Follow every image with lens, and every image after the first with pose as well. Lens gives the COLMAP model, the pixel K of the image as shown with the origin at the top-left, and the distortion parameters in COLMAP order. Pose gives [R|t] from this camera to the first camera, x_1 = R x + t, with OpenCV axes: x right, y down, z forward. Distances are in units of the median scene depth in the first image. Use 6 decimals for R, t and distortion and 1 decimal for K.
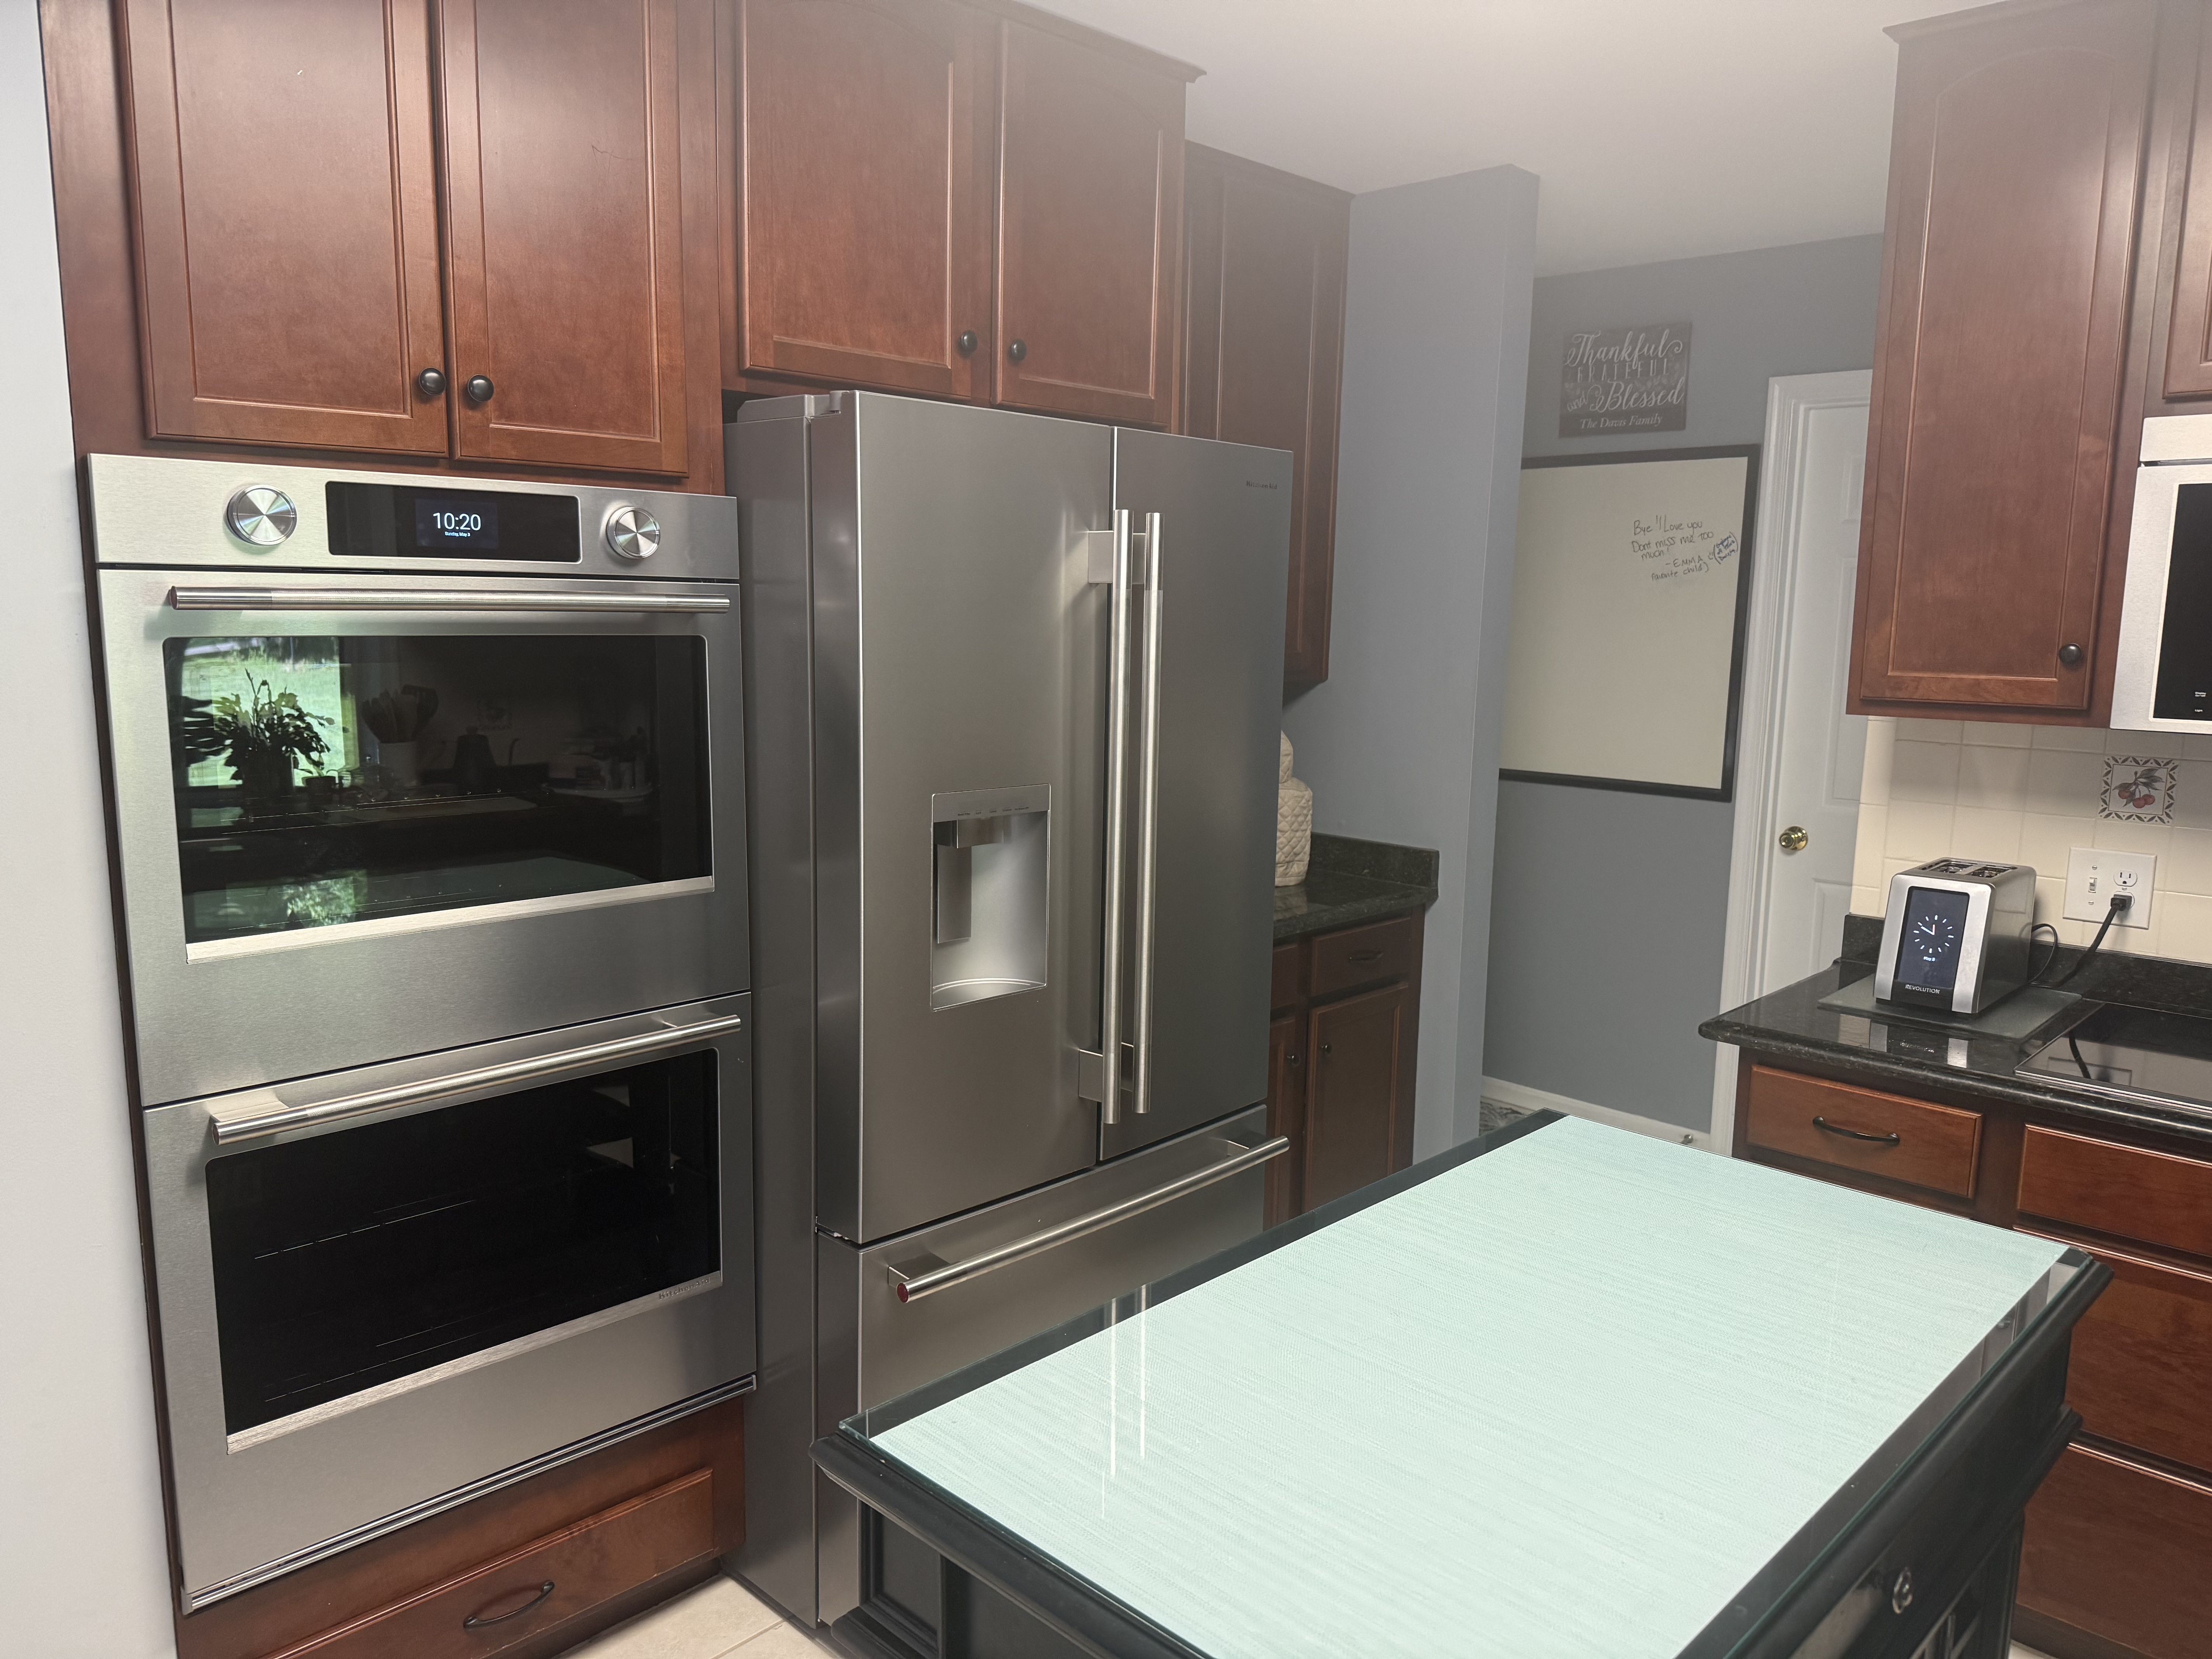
lens RADIAL K [[1563.5, 0, 1106.0], [0, 1563.5, 829.5], [0, 0, 1]] dist [0.096444, -0.133213]
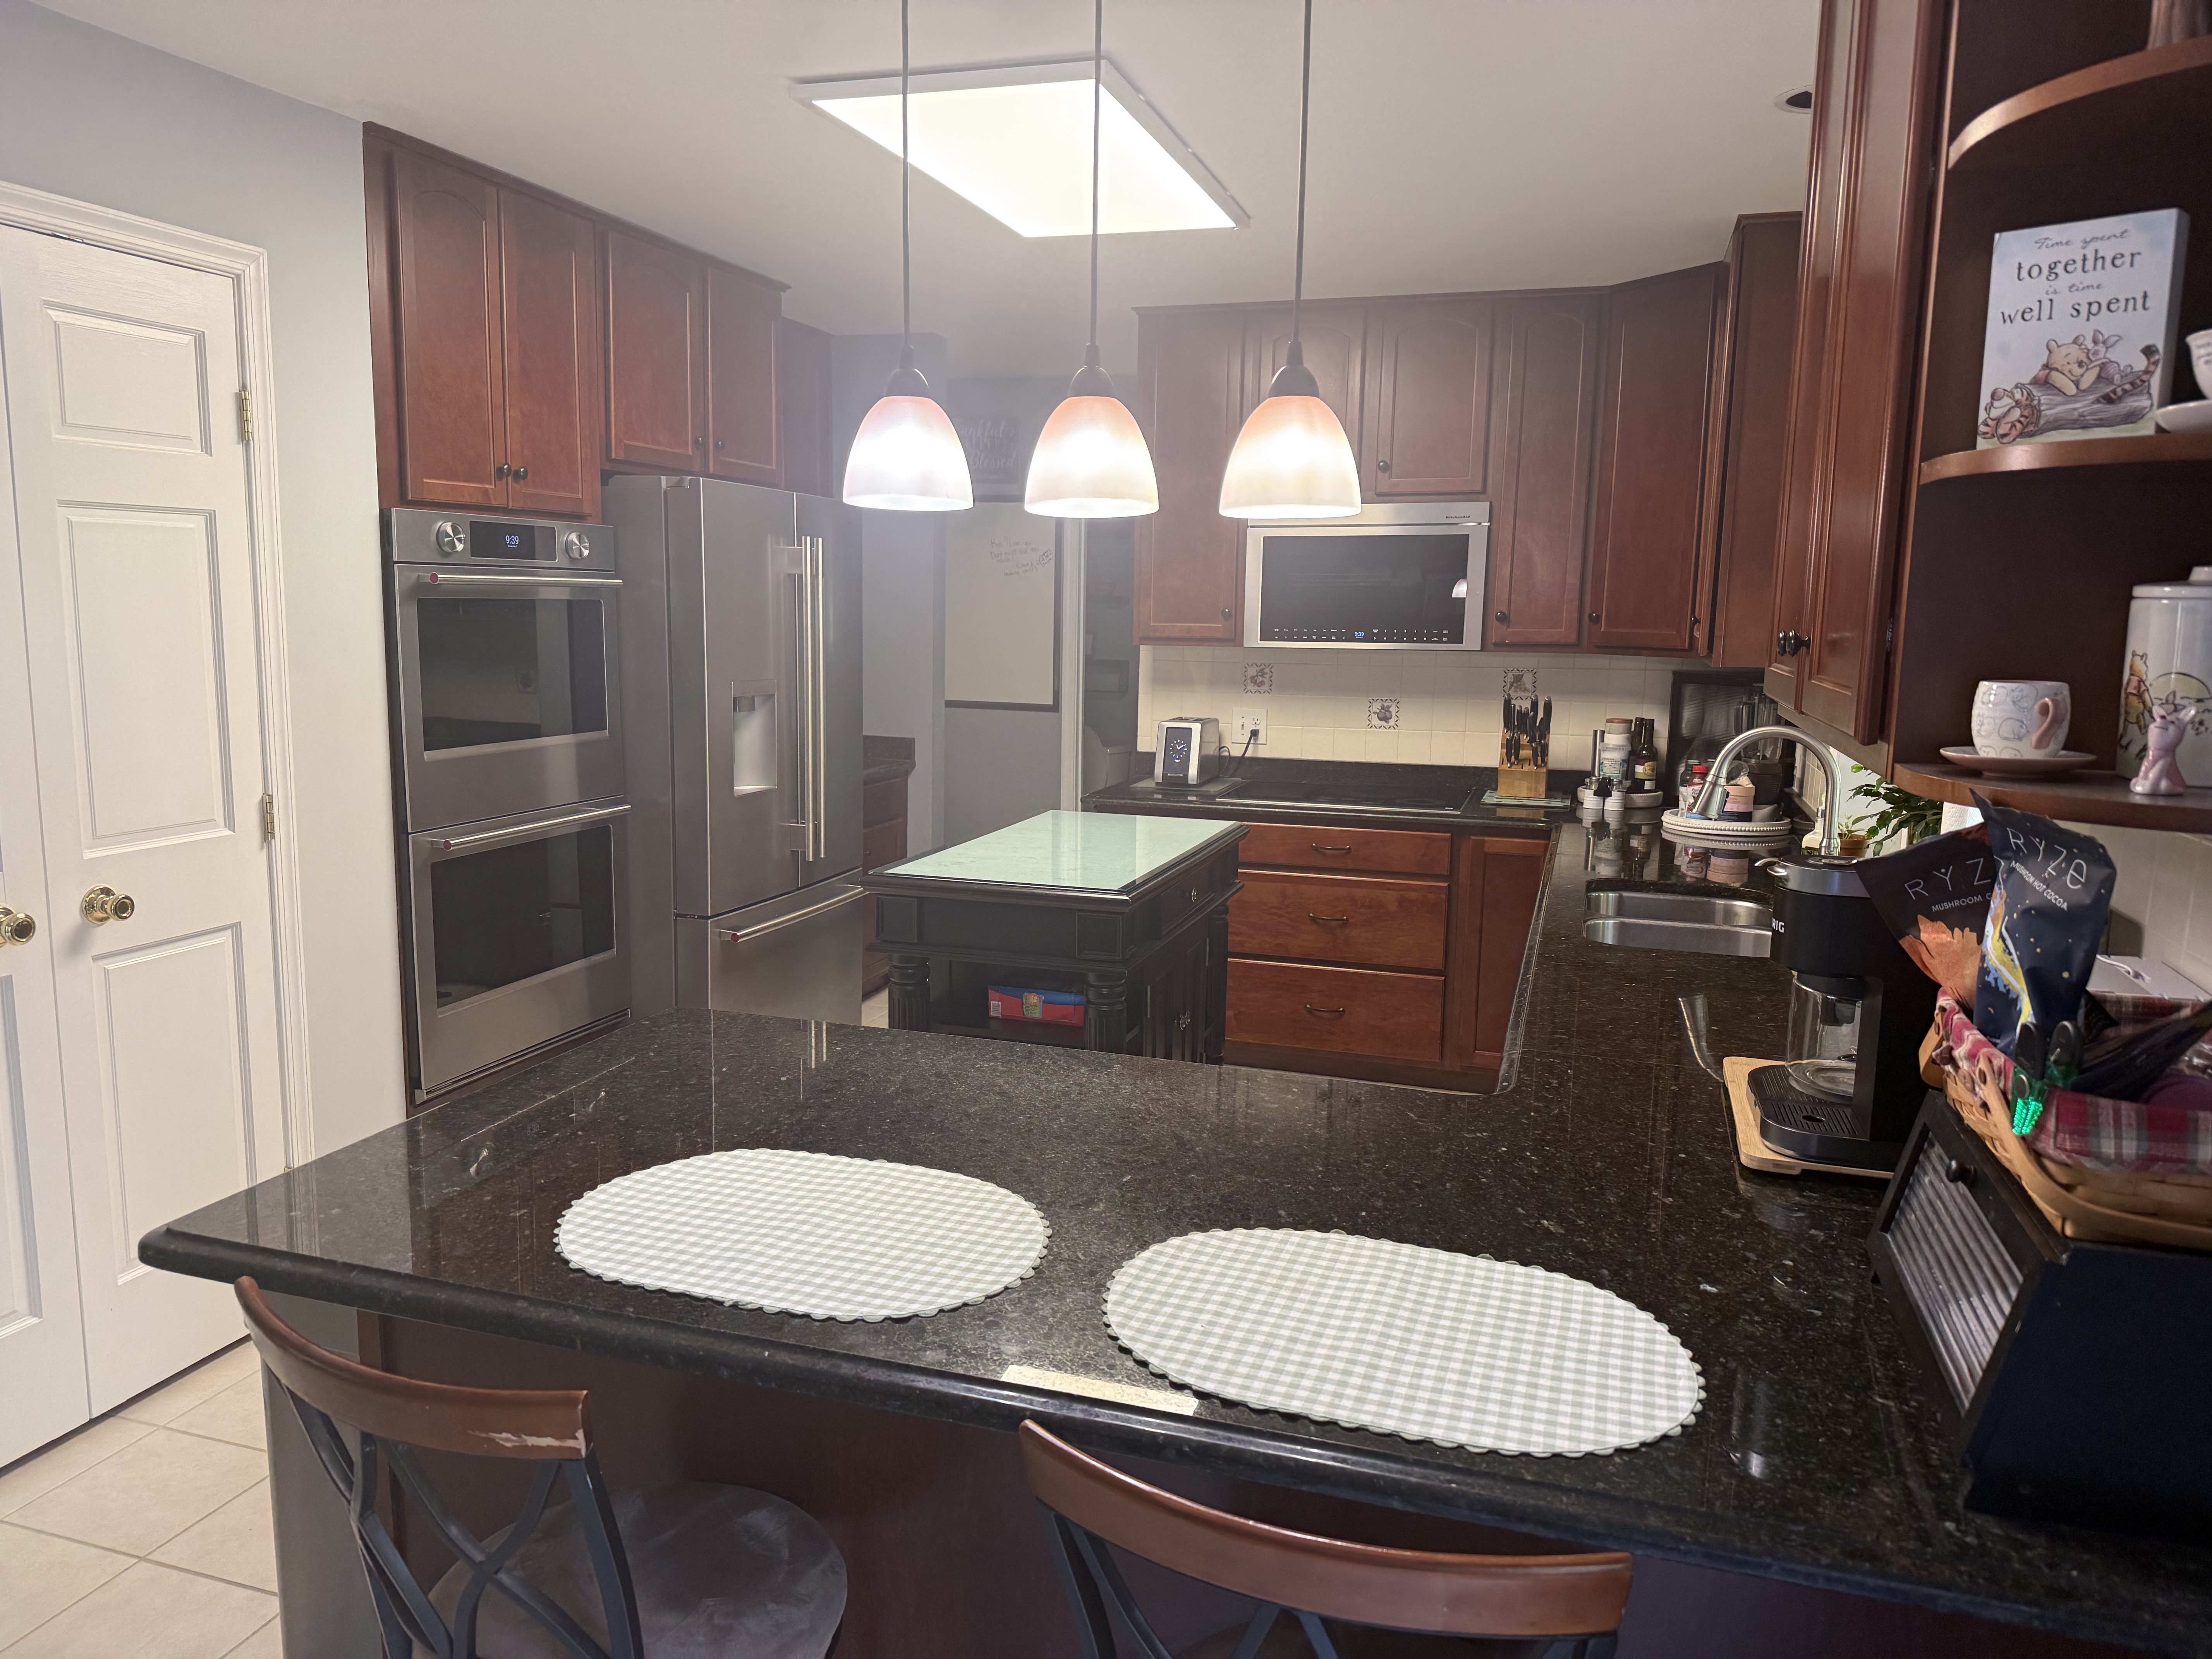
lens RADIAL K [[1549.6, 0, 1106.0], [0, 1549.6, 829.5], [0, 0, 1]] dist [0.083451, -0.118736]
pose [[0.897100, -0.064143, 0.437148, -0.507674], [0.061742, 0.997897, 0.019718, 0.138673], [-0.437493, 0.009301, 0.899174, -0.866637]]
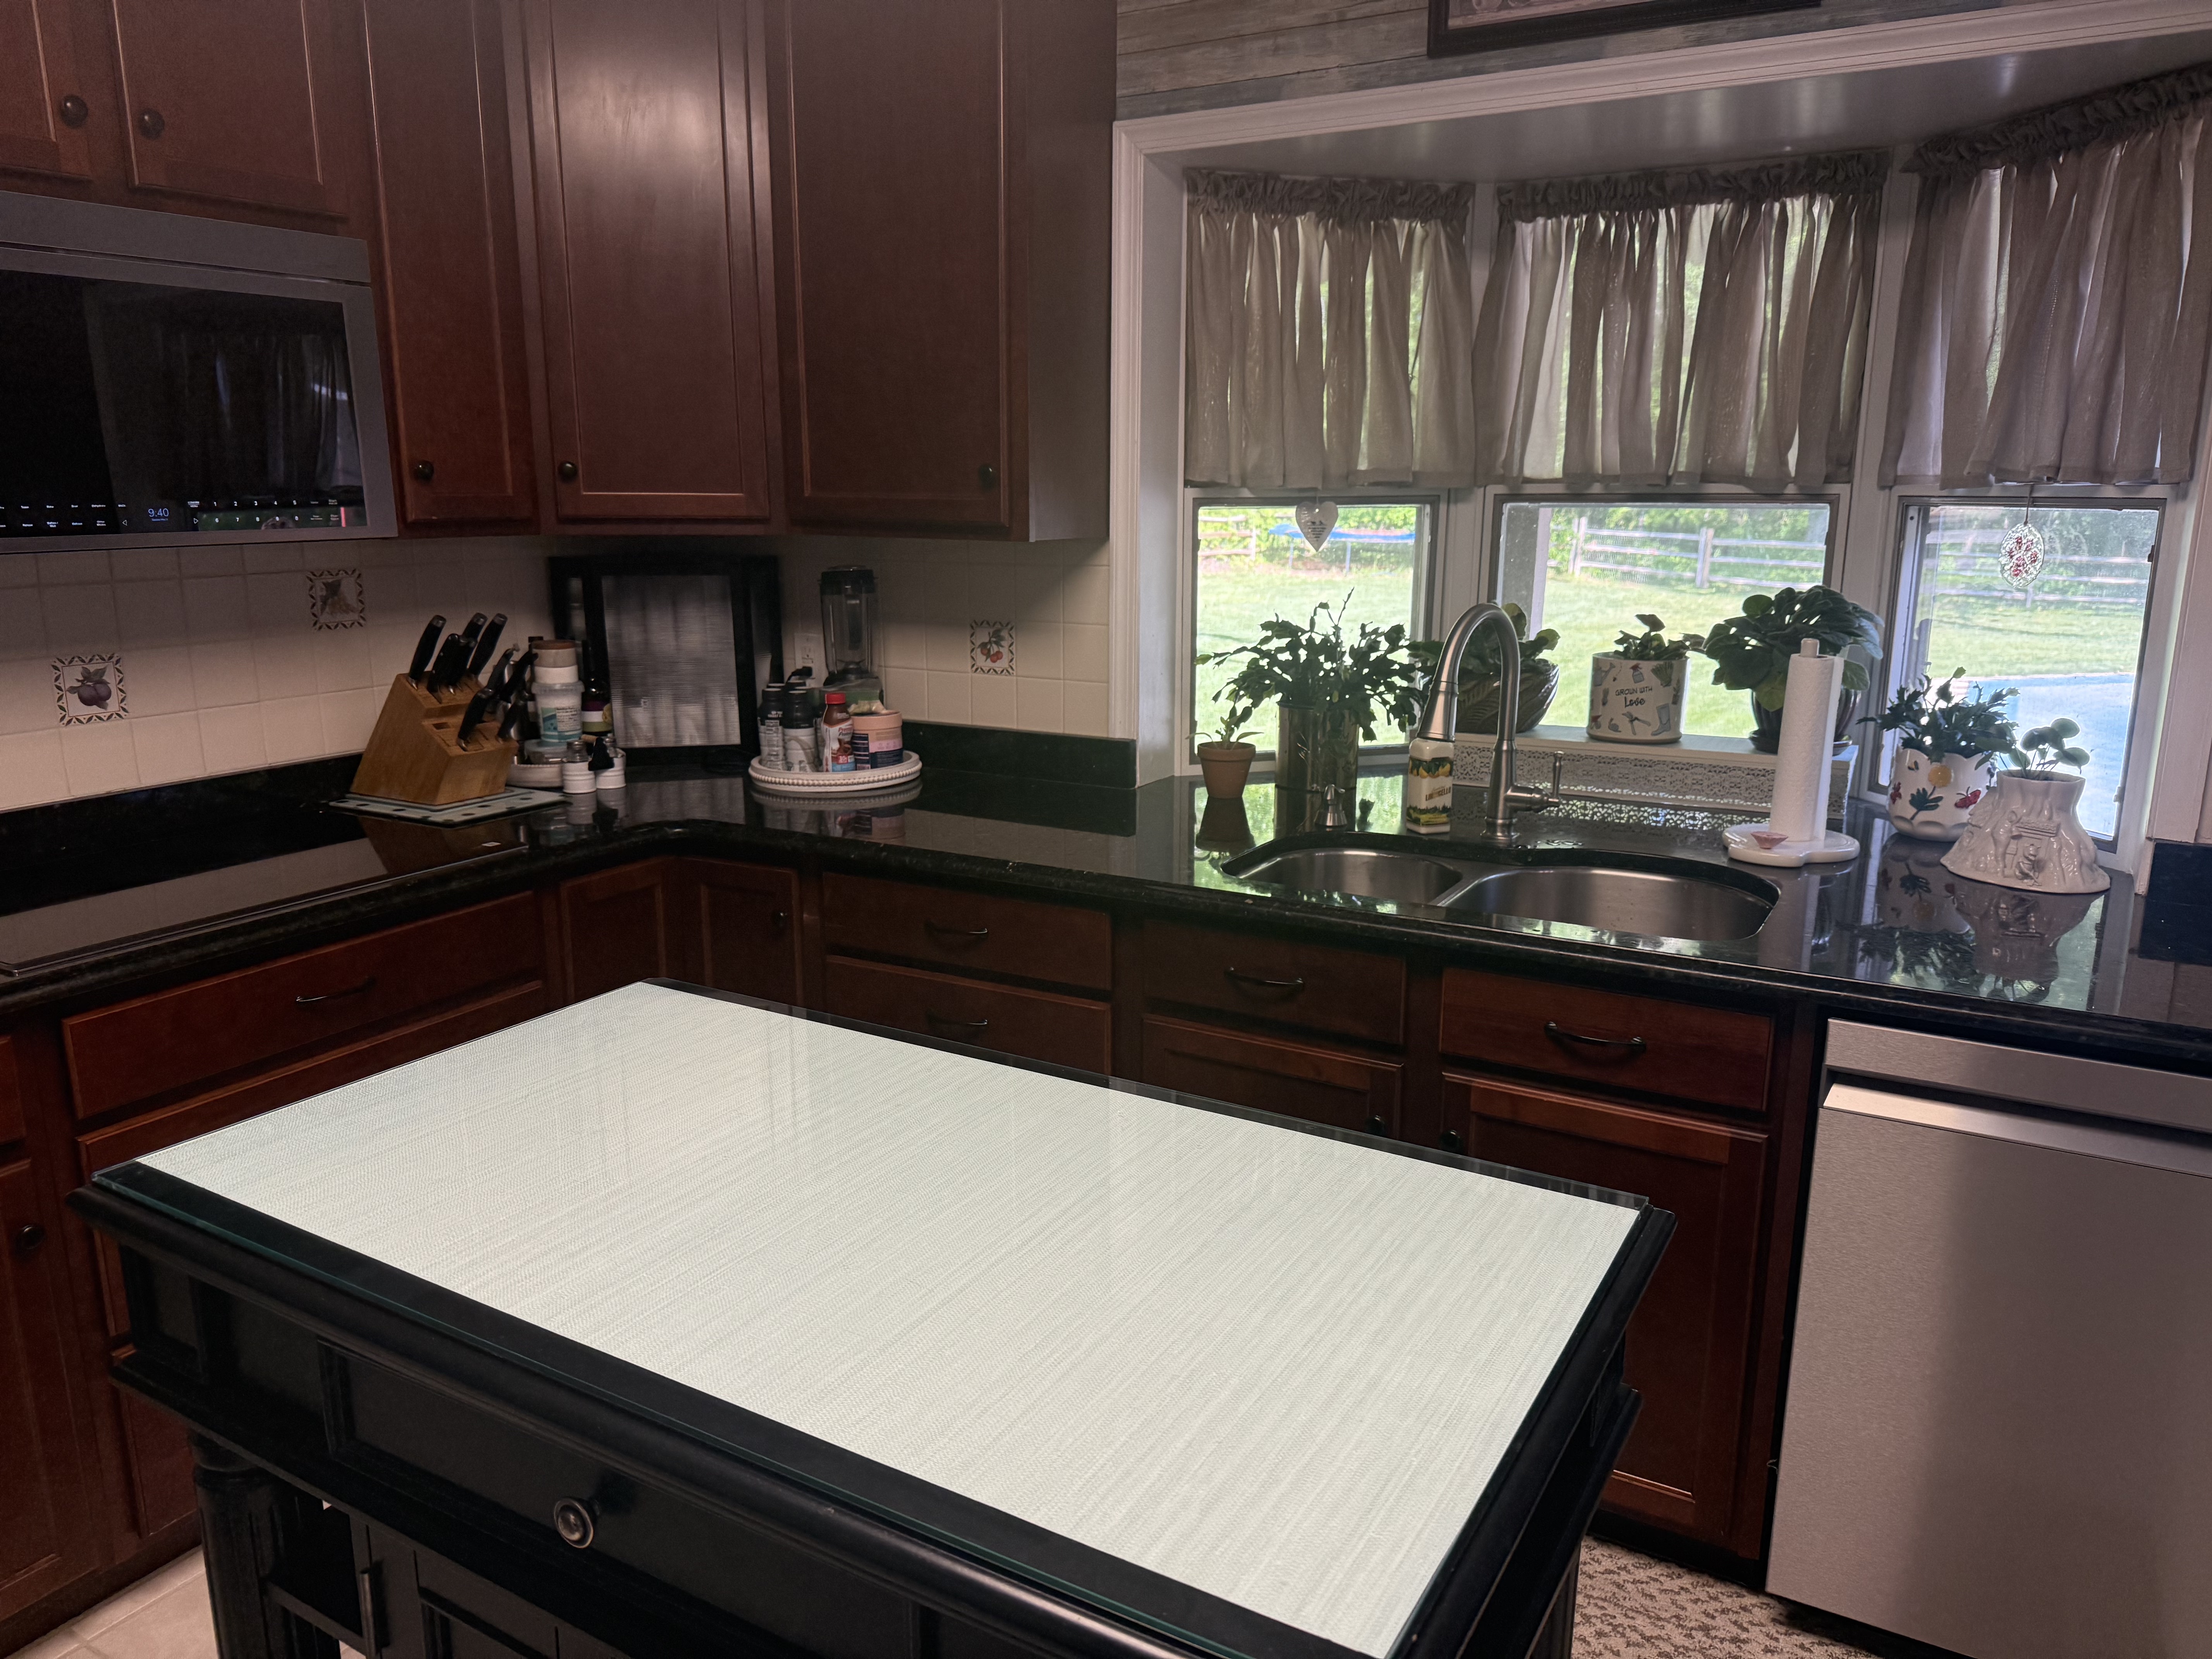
lens RADIAL K [[1559.8, 0, 1091.7], [0, 1559.8, 859.7], [0, 0, 1]] dist [0.002750, -0.016749]
pose [[-0.229332, -0.241251, 0.942977, -0.310254], [0.142010, 0.950137, 0.277620, -0.048716], [-0.962933, 0.197580, -0.183637, 0.572744]]
